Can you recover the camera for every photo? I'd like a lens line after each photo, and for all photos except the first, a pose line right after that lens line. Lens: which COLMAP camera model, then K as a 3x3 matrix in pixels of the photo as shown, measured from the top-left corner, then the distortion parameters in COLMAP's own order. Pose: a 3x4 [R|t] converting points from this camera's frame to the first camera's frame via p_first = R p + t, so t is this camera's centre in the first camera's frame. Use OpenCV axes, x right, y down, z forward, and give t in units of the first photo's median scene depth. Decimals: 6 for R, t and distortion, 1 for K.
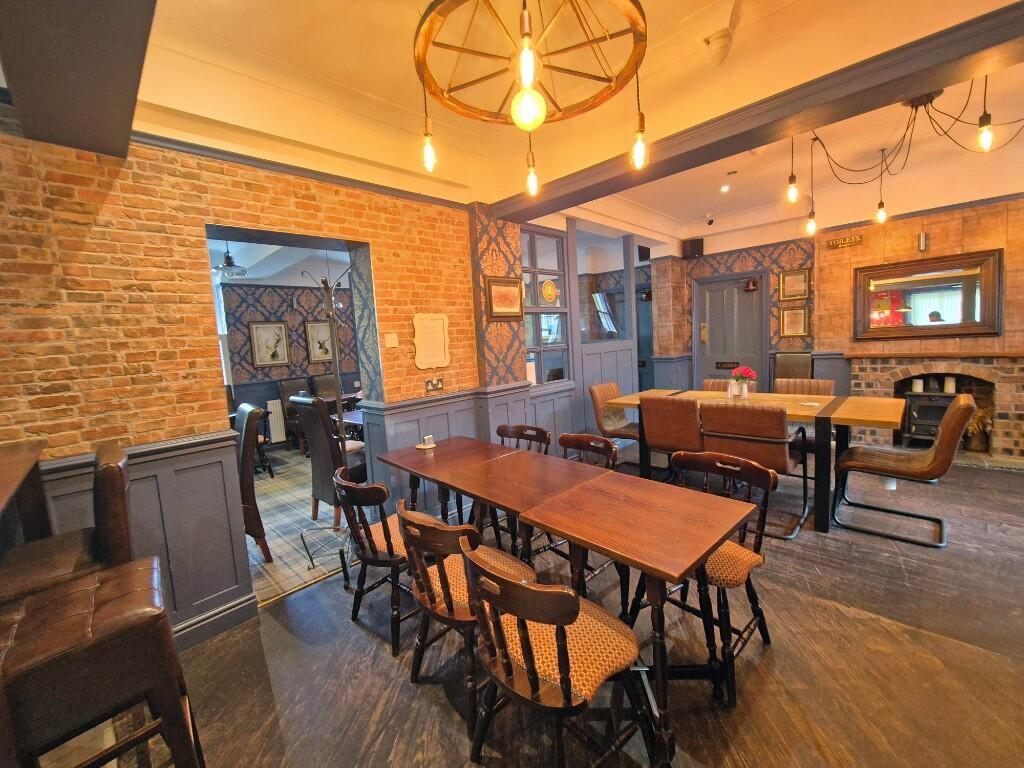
lens RADIAL K [[415.8, 0, 512.0], [0, 415.8, 384.0], [0, 0, 1]] dist [-0.000234, 0.000093]
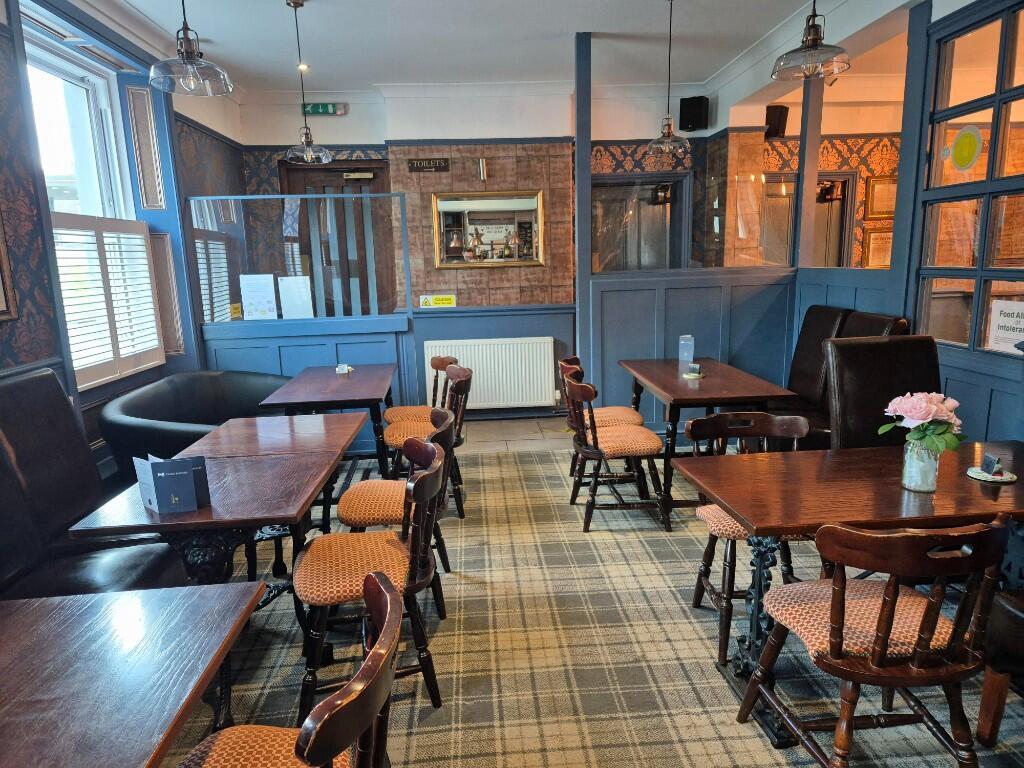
lens RADIAL K [[665.2, 0, 512.0], [0, 665.2, 384.0], [0, 0, 1]] dist [0.001488, 0.001045]
pose [[0.663501, -0.110517, 0.739967, -0.631869], [0.074789, 0.993873, 0.081378, -0.058021], [-0.744428, 0.001348, 0.667702, 0.699996]]
